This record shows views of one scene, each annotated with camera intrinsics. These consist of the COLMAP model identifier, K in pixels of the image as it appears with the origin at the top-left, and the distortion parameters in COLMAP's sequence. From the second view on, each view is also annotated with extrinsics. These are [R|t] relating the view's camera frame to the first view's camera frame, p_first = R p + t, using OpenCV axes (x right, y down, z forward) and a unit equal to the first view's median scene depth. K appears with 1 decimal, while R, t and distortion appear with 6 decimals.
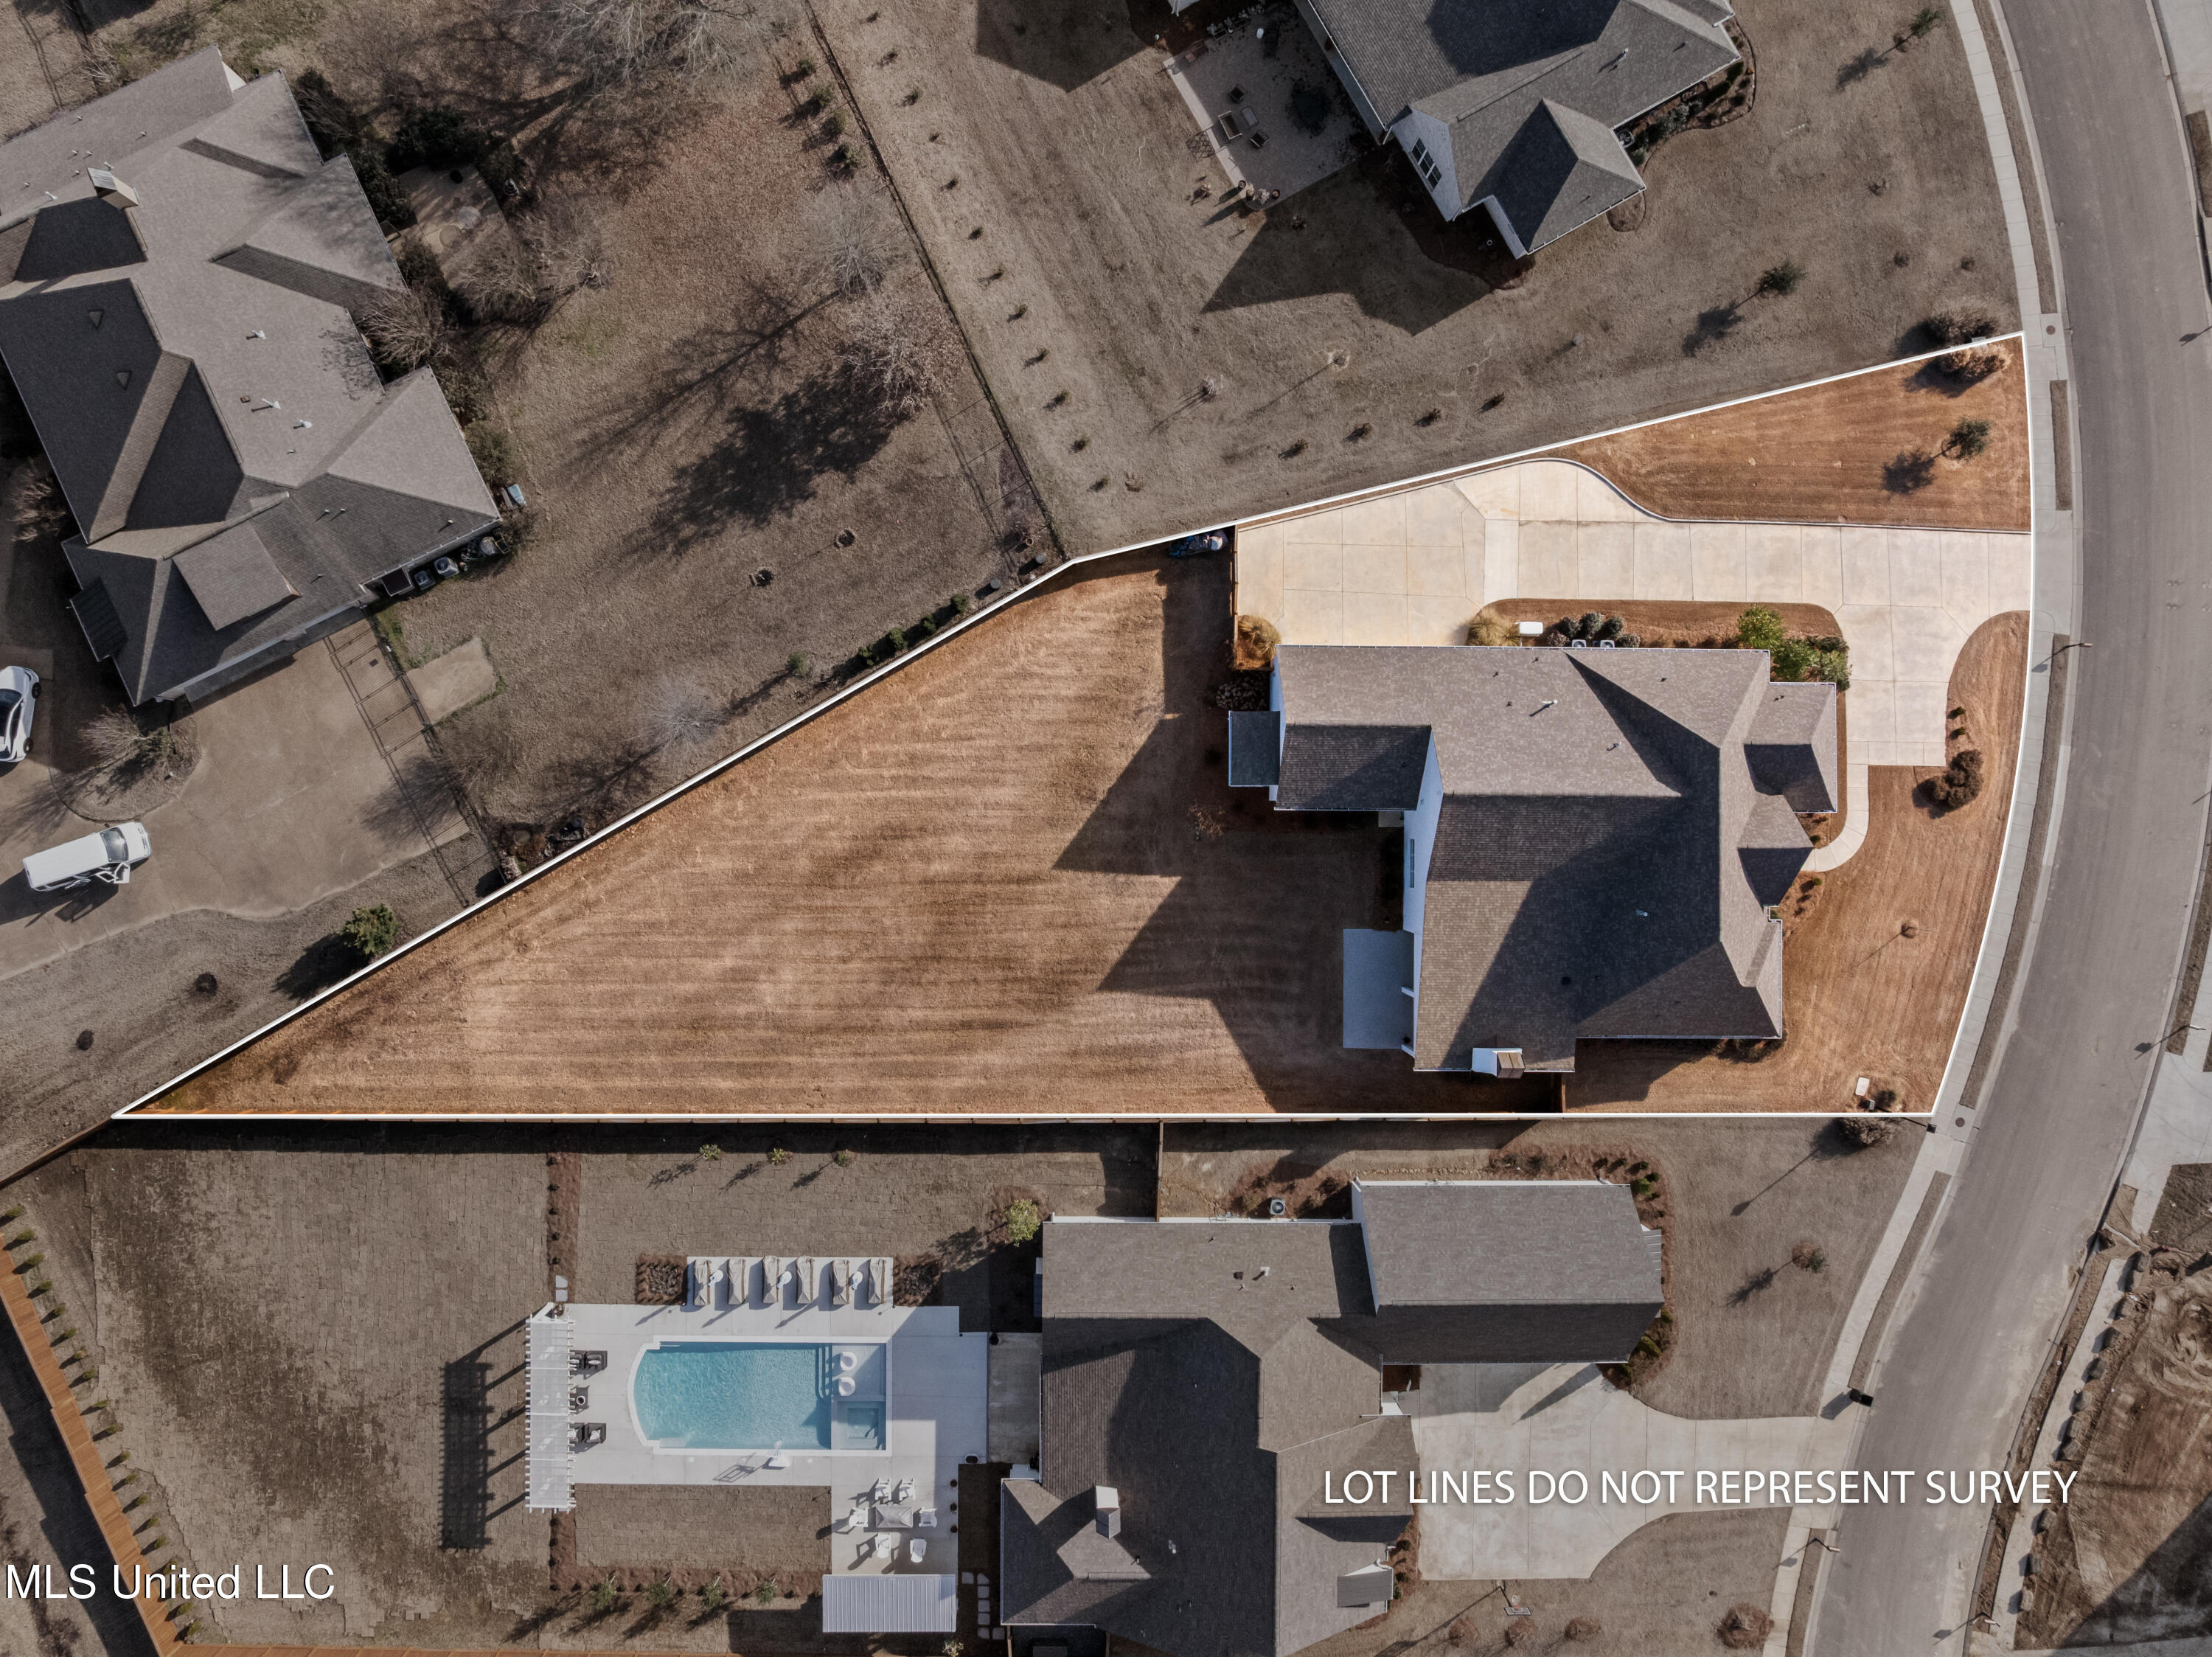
lens RADIAL K [[1502.7, 0, 1106.0], [0, 1502.7, 828.5], [0, 0, 1]] dist [-0.007423, -0.001532]
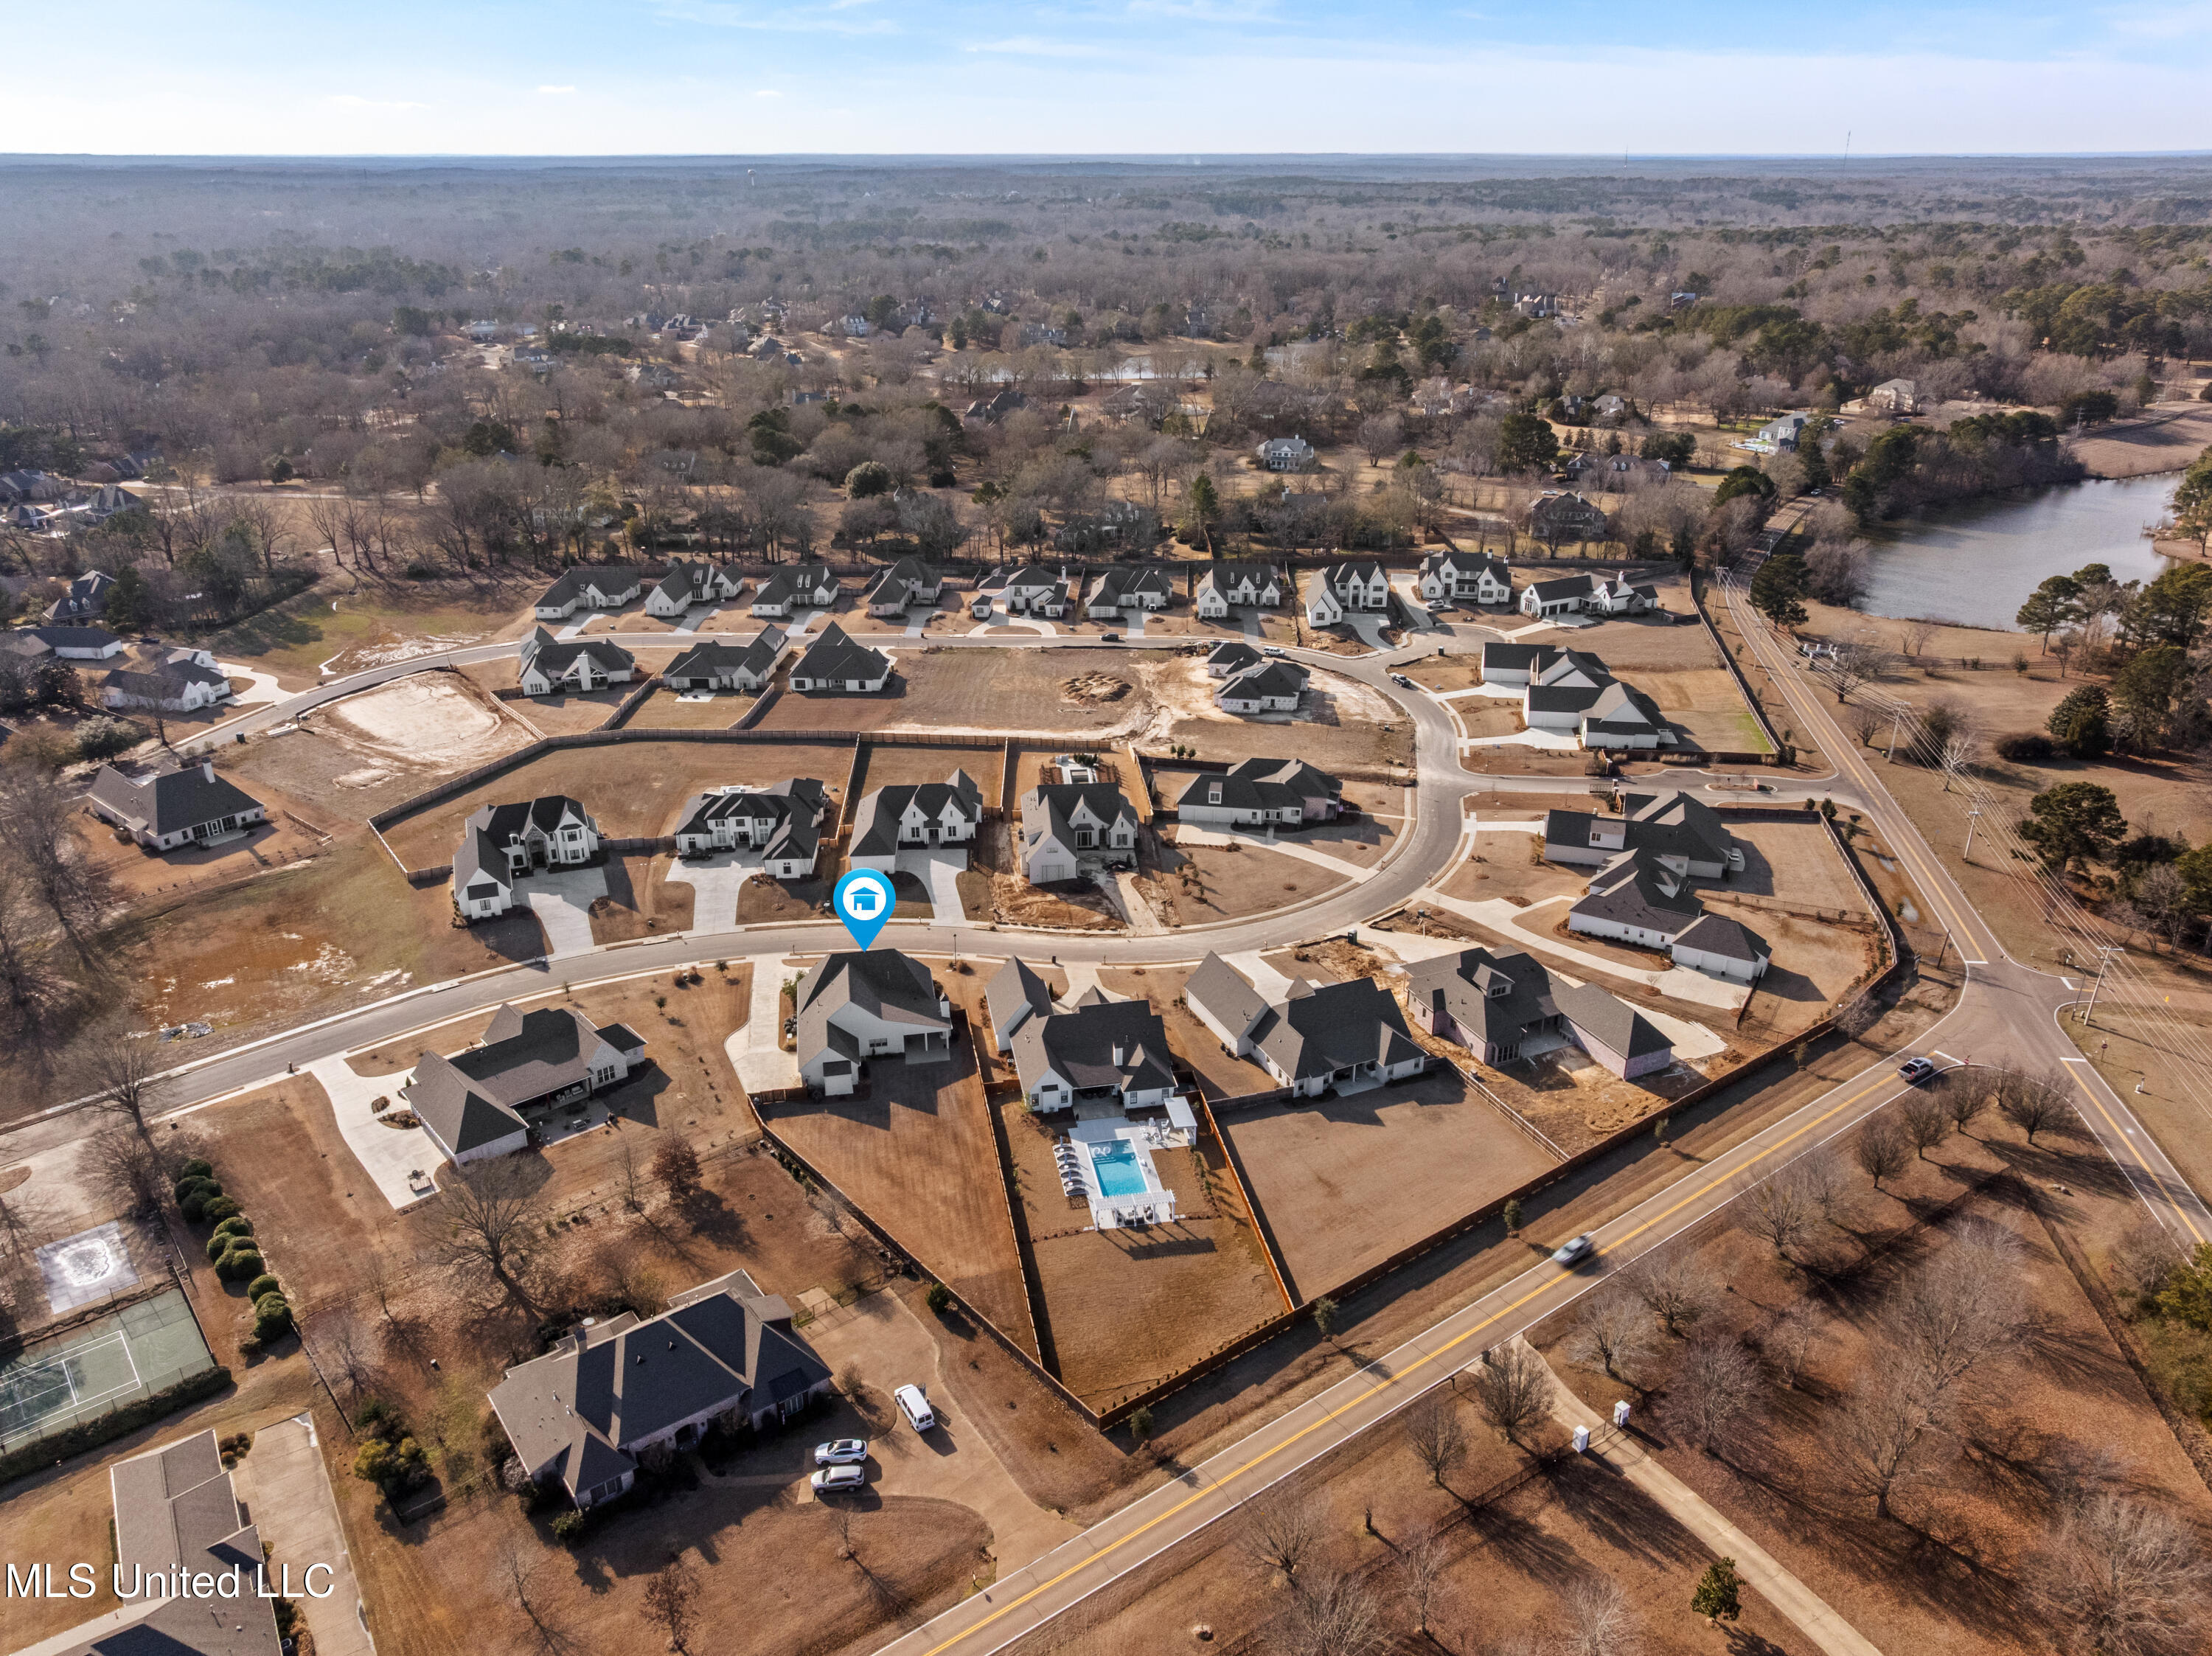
lens RADIAL K [[1502.5, 0, 1106.0], [0, 1502.5, 828.0], [0, 0, 1]] dist [-0.007423, -0.001532]
pose [[-0.193645, -0.428829, 0.882387, -2.114257], [0.980966, -0.071420, 0.180570, -0.034961], [-0.014414, 0.900558, 0.434497, -0.540632]]
